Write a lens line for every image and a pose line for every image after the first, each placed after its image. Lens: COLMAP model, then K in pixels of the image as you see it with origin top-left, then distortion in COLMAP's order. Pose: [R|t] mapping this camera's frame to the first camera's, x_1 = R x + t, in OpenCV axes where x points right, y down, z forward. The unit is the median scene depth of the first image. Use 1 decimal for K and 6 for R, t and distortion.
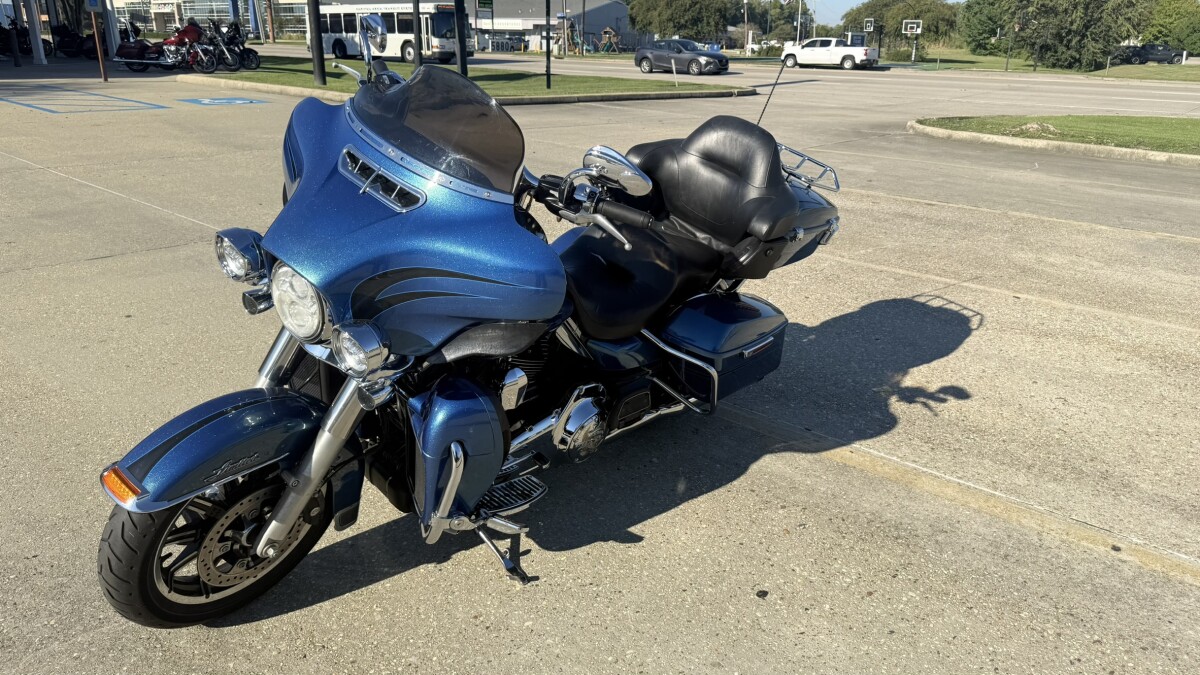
lens RADIAL K [[853.7, 0, 616.4], [0, 853.7, 317.4], [0, 0, 1]] dist [0.041214, -0.059150]
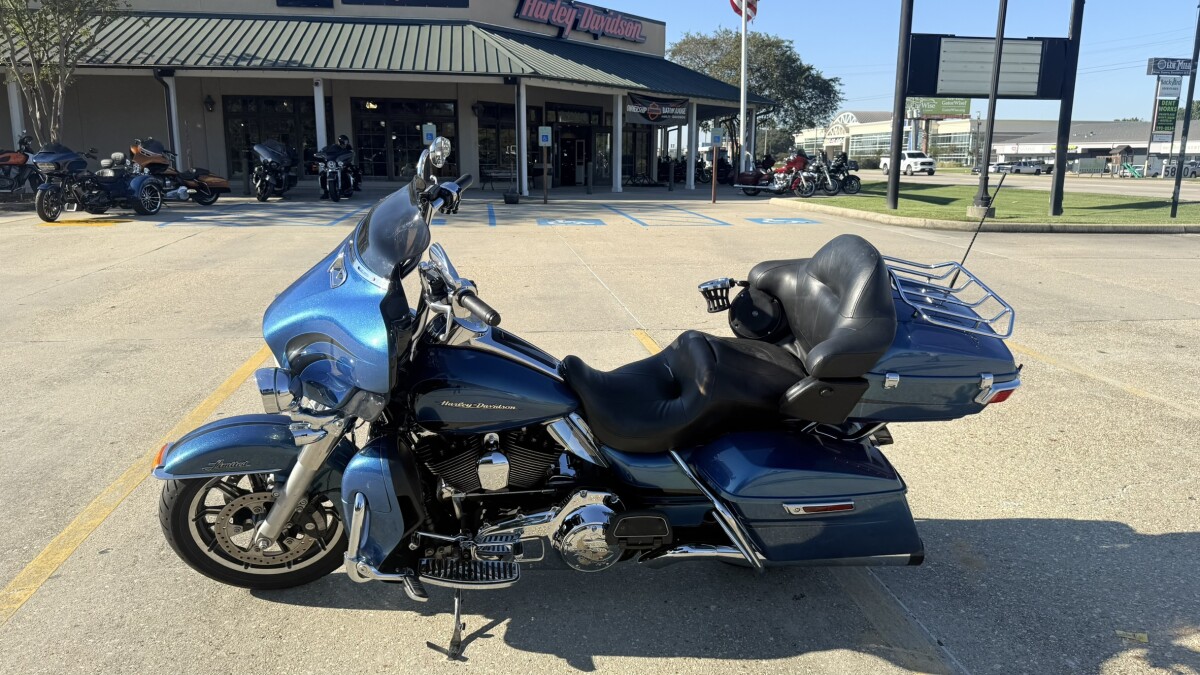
lens RADIAL K [[841.8, 0, 600.0], [0, 841.8, 337.5], [0, 0, 1]] dist [0.043044, -0.059560]
pose [[0.743503, 0.120081, -0.657863, 0.093424], [-0.195531, 0.979792, -0.042142, -0.008682], [0.639509, 0.159966, 0.751957, 0.041645]]
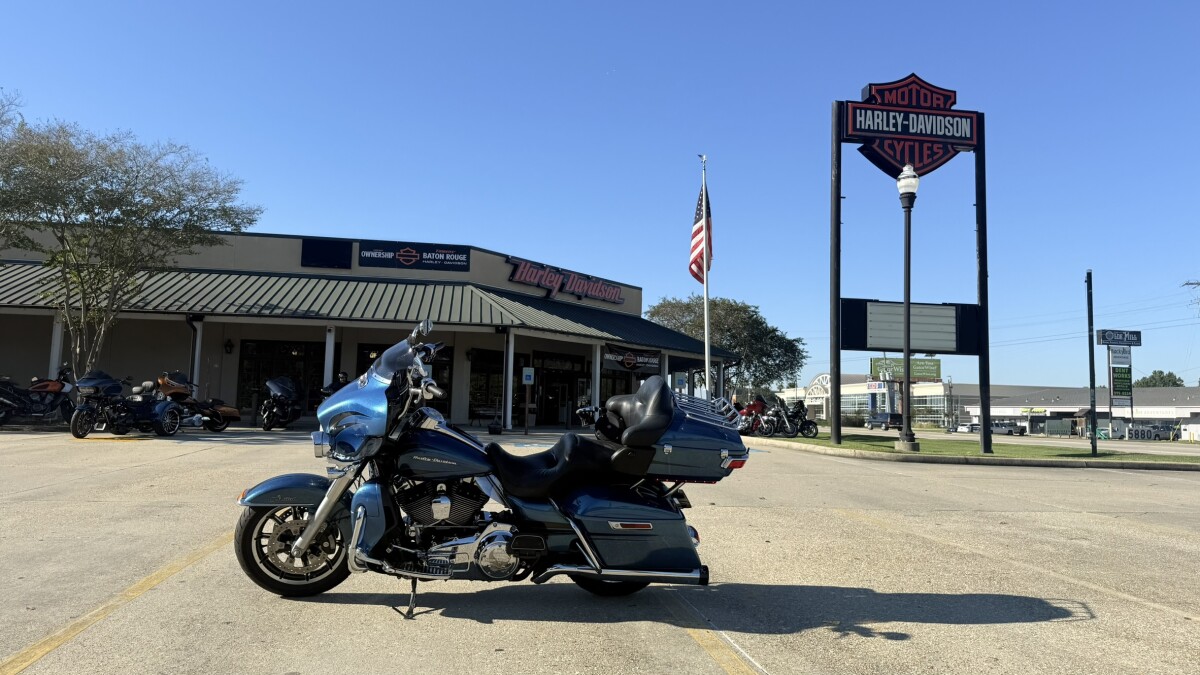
lens RADIAL K [[833.4, 0, 600.0], [0, 833.4, 337.5], [0, 0, 1]] dist [0.115140, -0.210165]
pose [[0.750158, -0.064173, -0.658137, 0.189340], [-0.211912, 0.919458, -0.331195, 0.039501], [0.626384, 0.387915, 0.676140, -0.014566]]
